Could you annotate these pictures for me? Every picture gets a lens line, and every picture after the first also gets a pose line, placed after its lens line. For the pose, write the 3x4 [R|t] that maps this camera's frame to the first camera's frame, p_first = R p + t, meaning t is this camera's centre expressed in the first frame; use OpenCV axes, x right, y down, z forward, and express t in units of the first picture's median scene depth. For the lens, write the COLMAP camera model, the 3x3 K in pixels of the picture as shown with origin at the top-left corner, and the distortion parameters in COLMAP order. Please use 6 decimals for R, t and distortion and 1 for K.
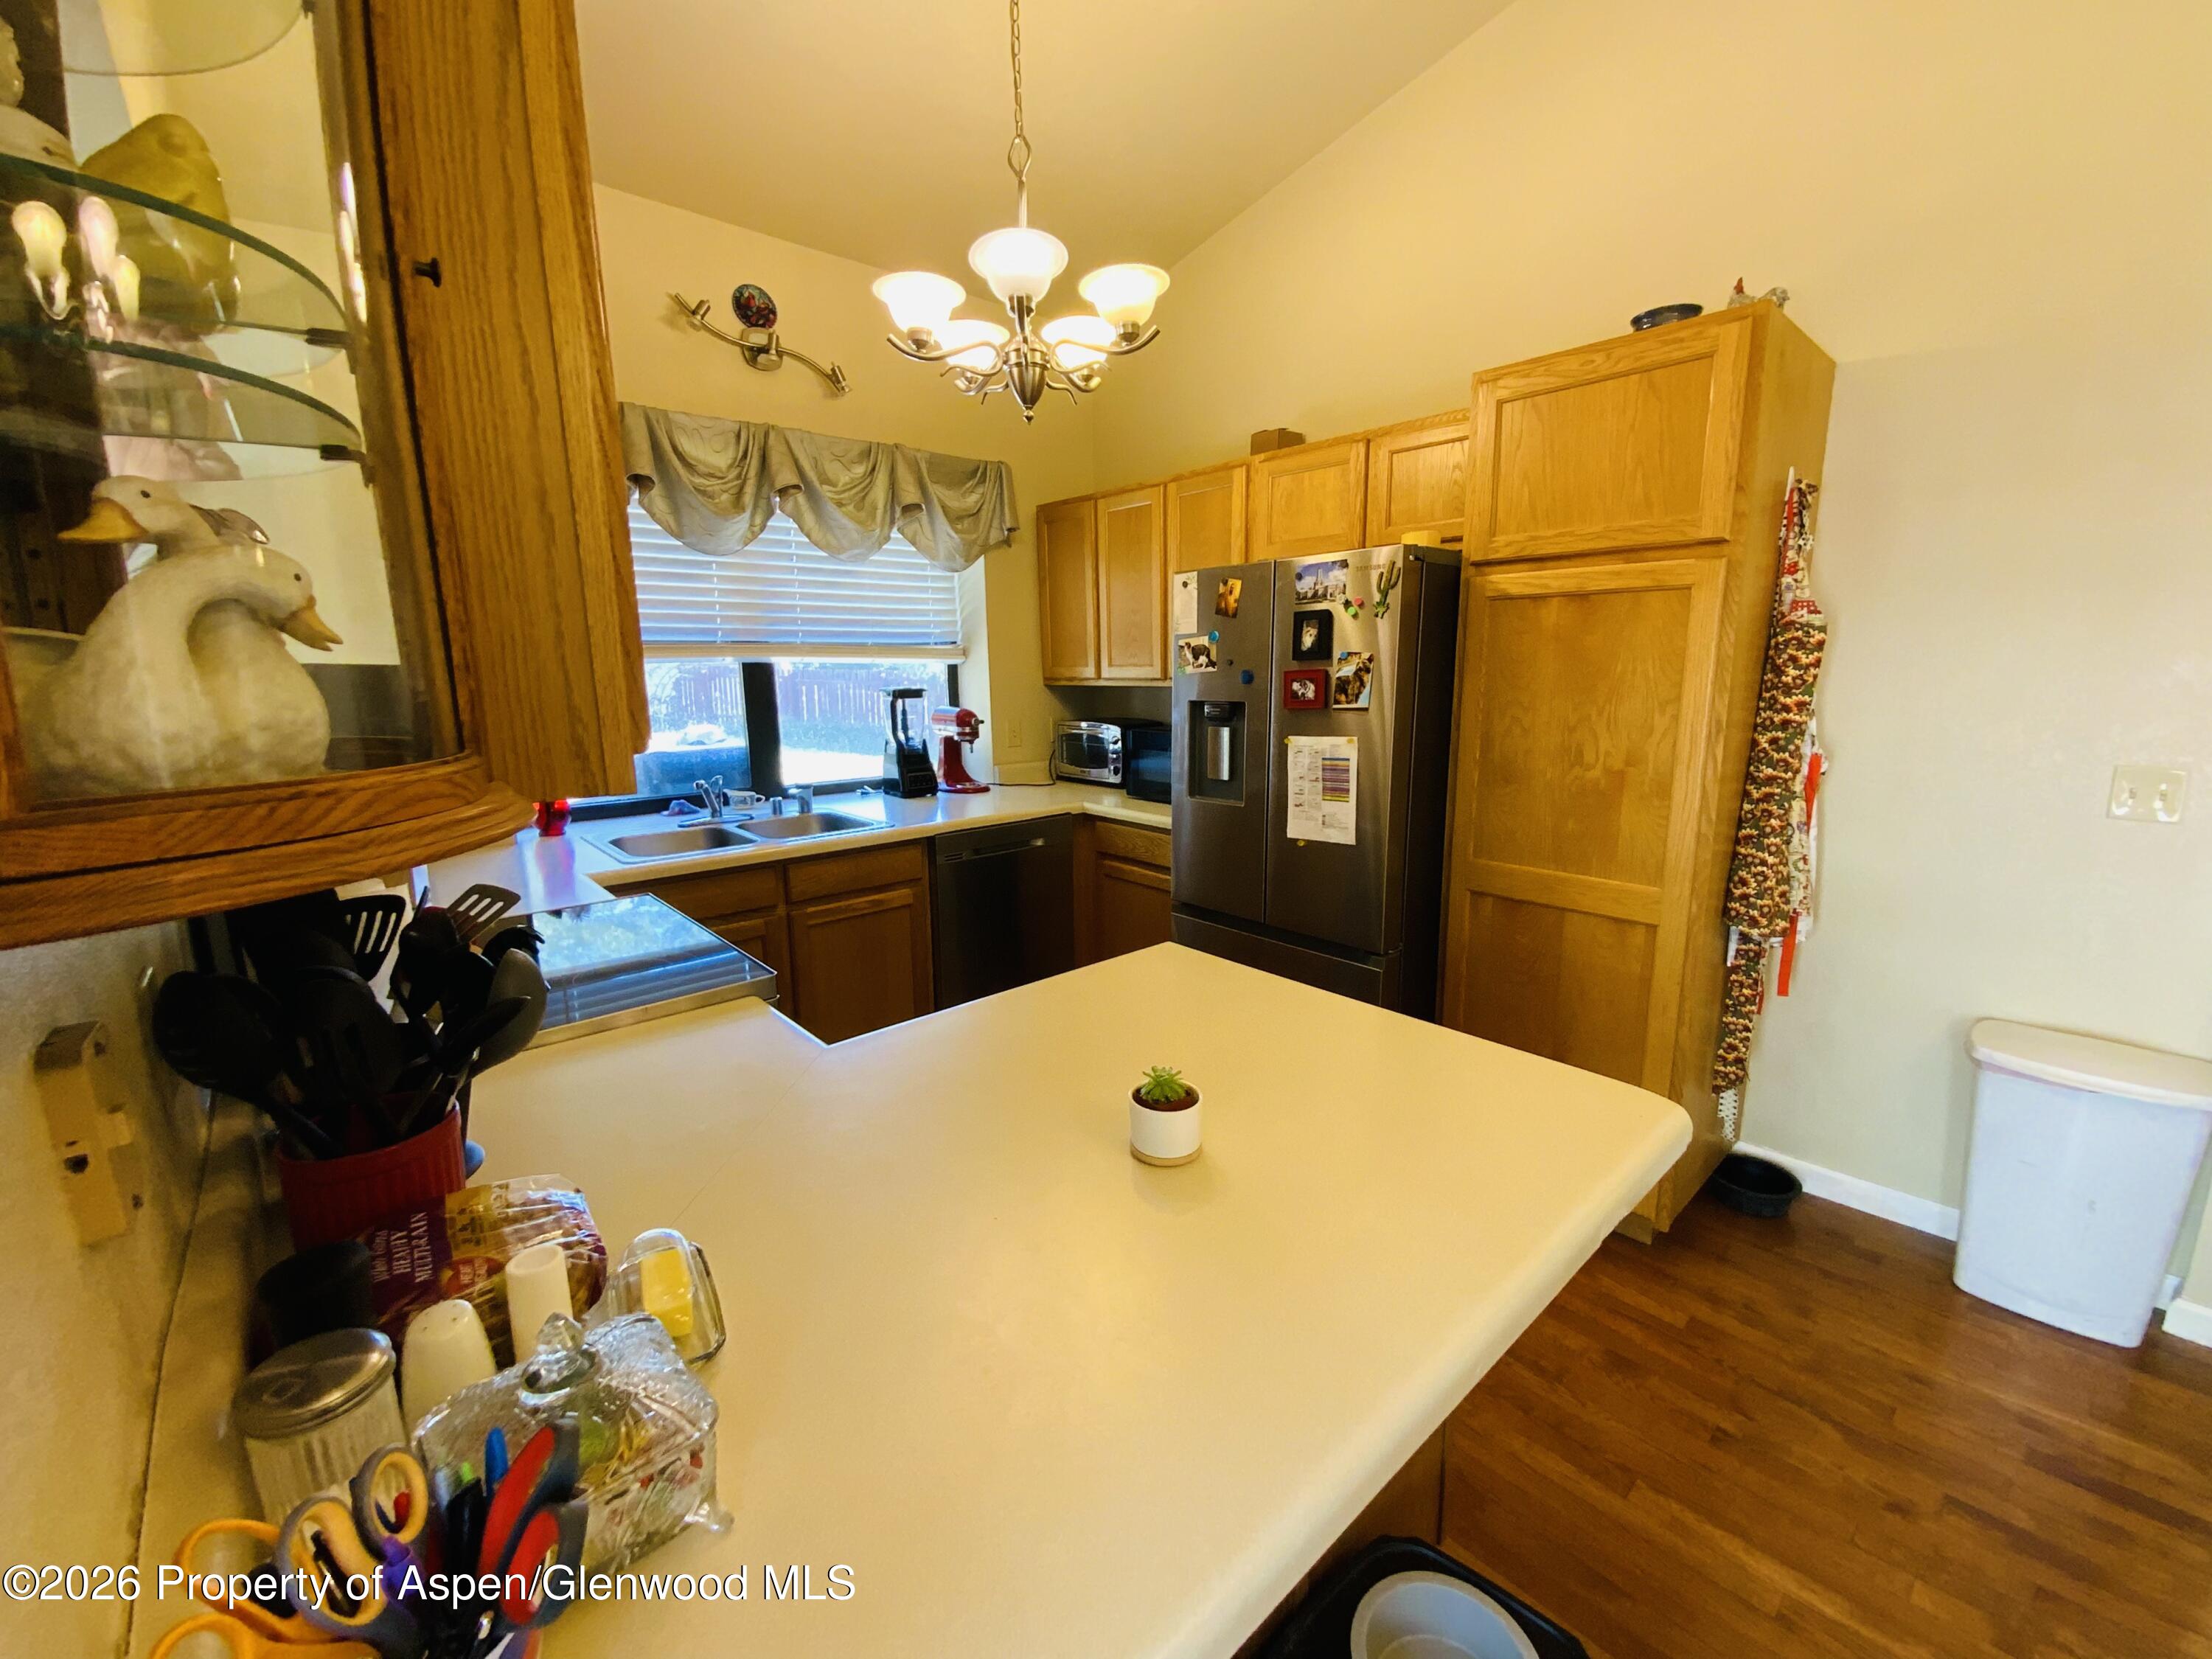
lens RADIAL K [[899.4, 0, 1101.4], [0, 899.4, 837.7], [0, 0, 1]] dist [0.015444, -0.017008]
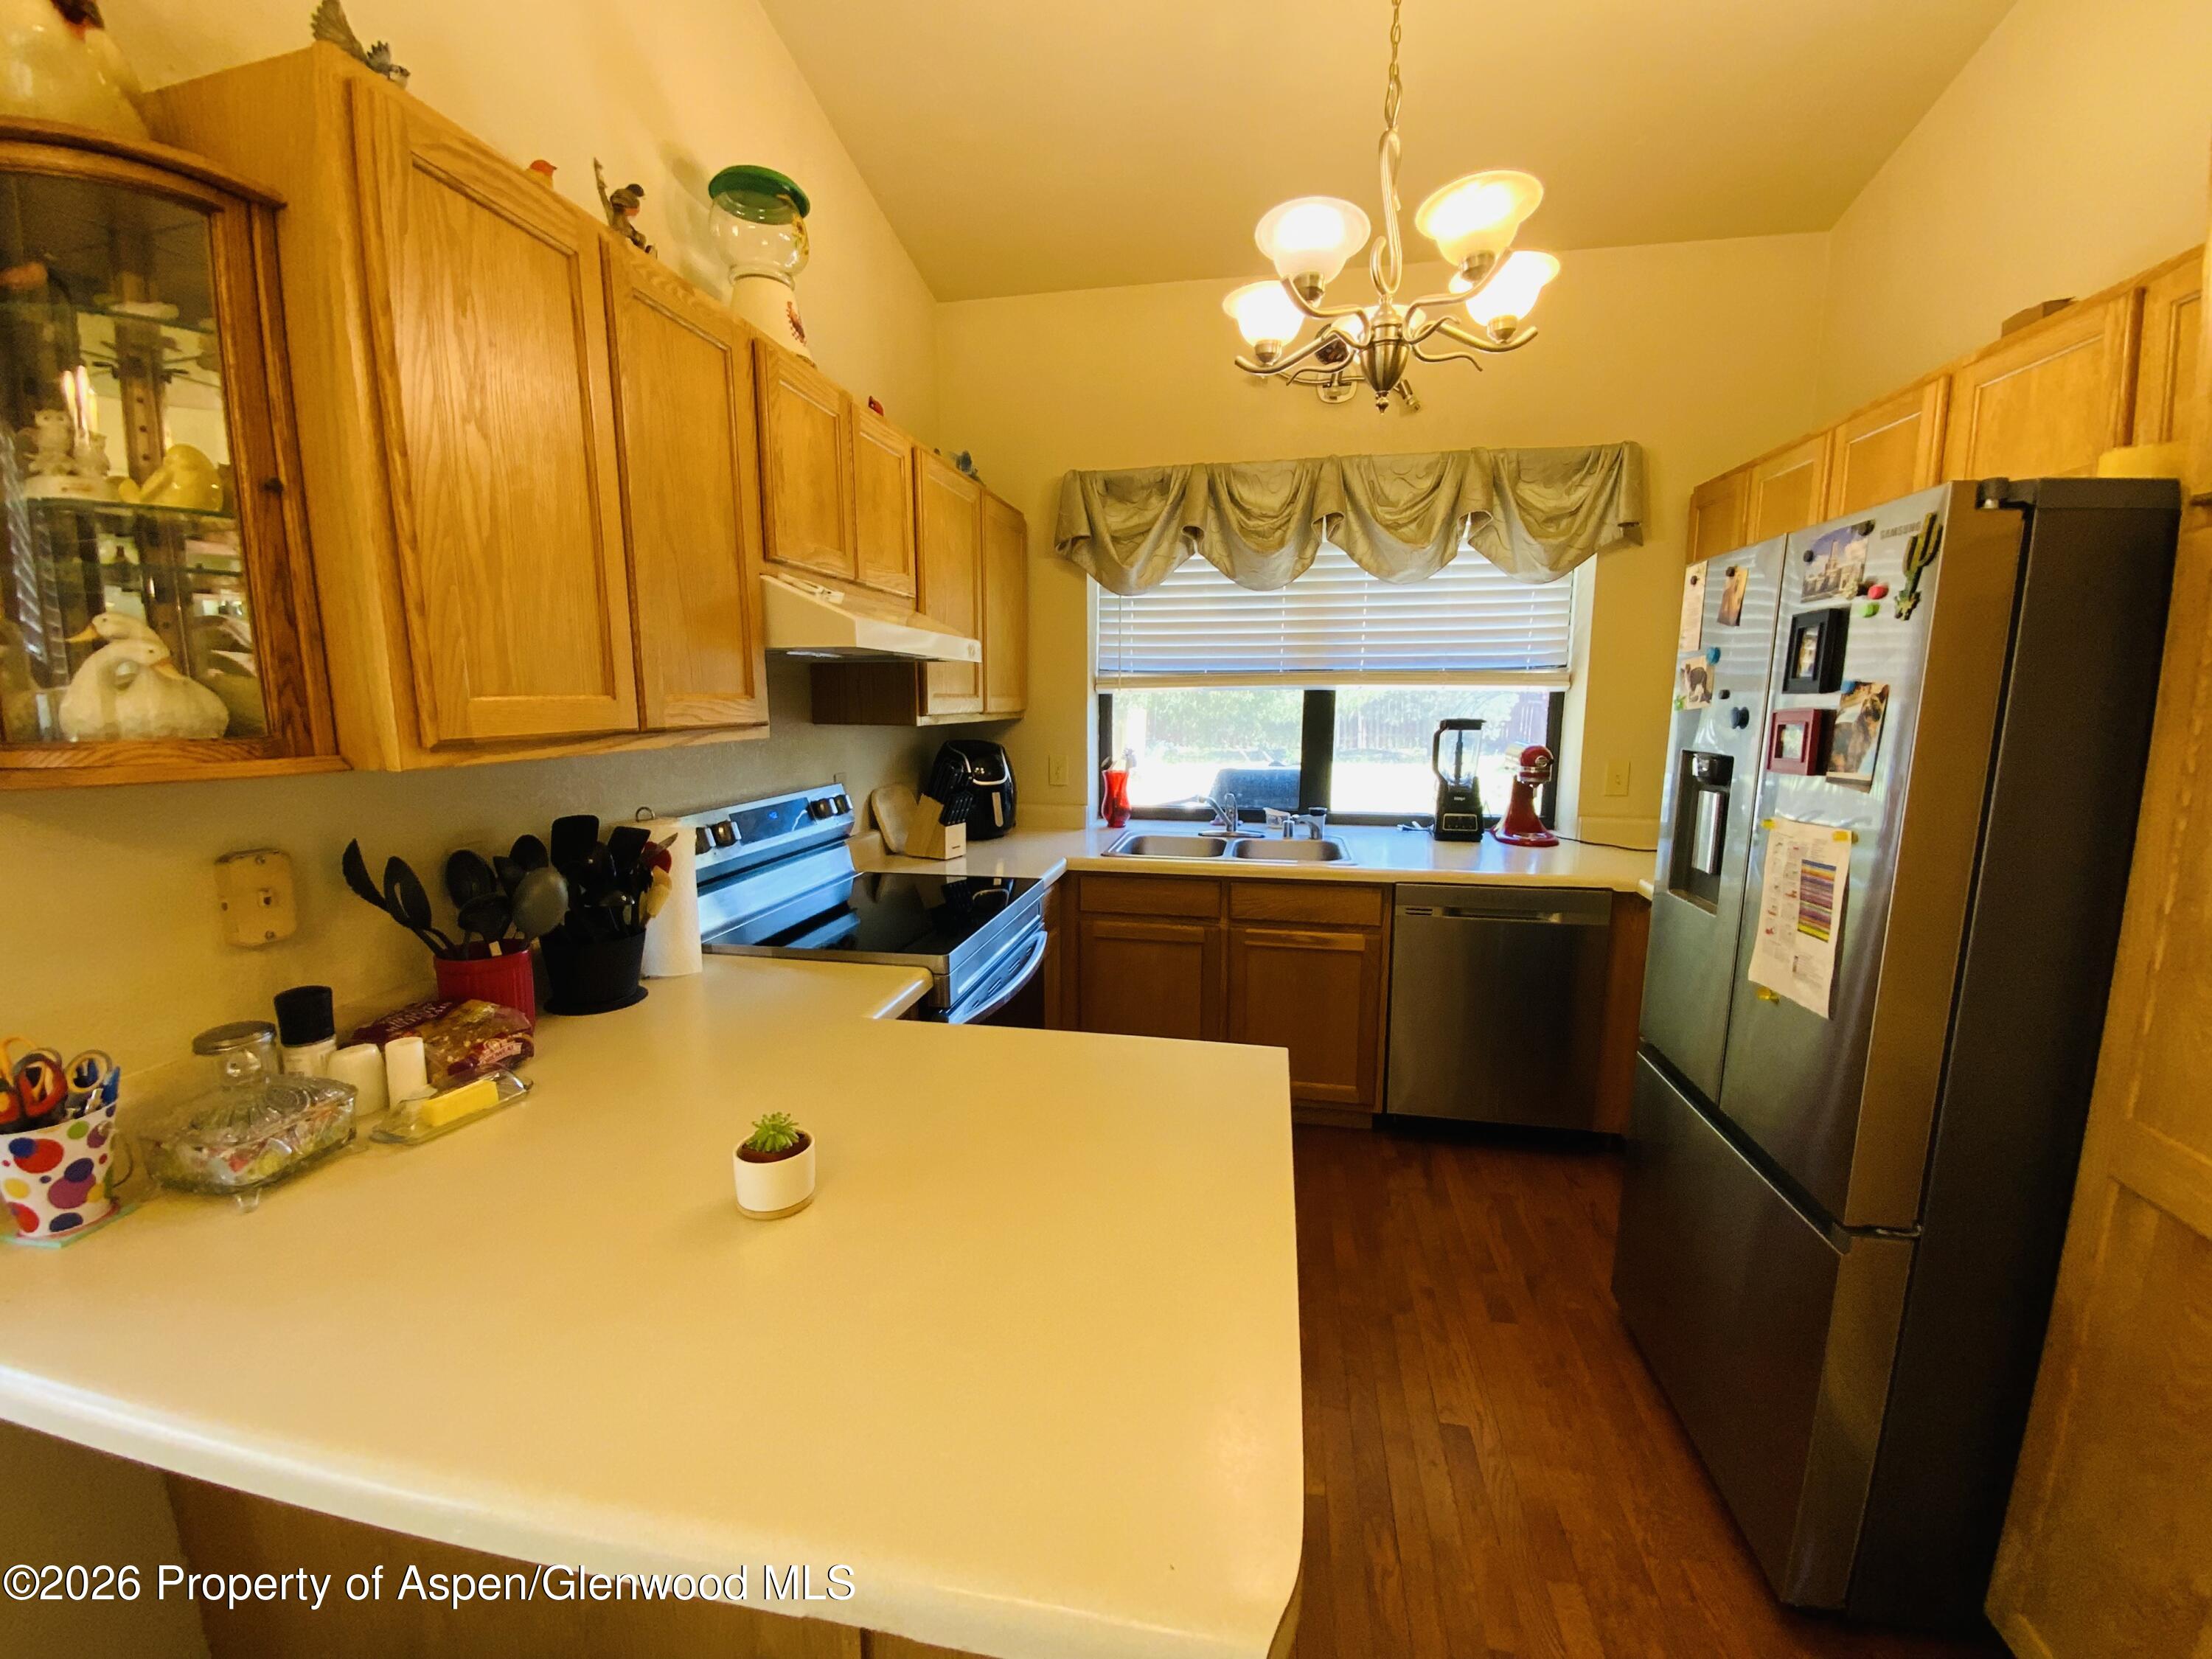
lens RADIAL K [[897.1, 0, 1106.0], [0, 897.1, 829.5], [0, 0, 1]] dist [0.011067, -0.015624]
pose [[0.604898, 0.133352, -0.785058, 0.351031], [-0.160435, 0.986071, 0.043880, -0.049765], [0.779974, 0.099408, 0.617866, 0.230474]]
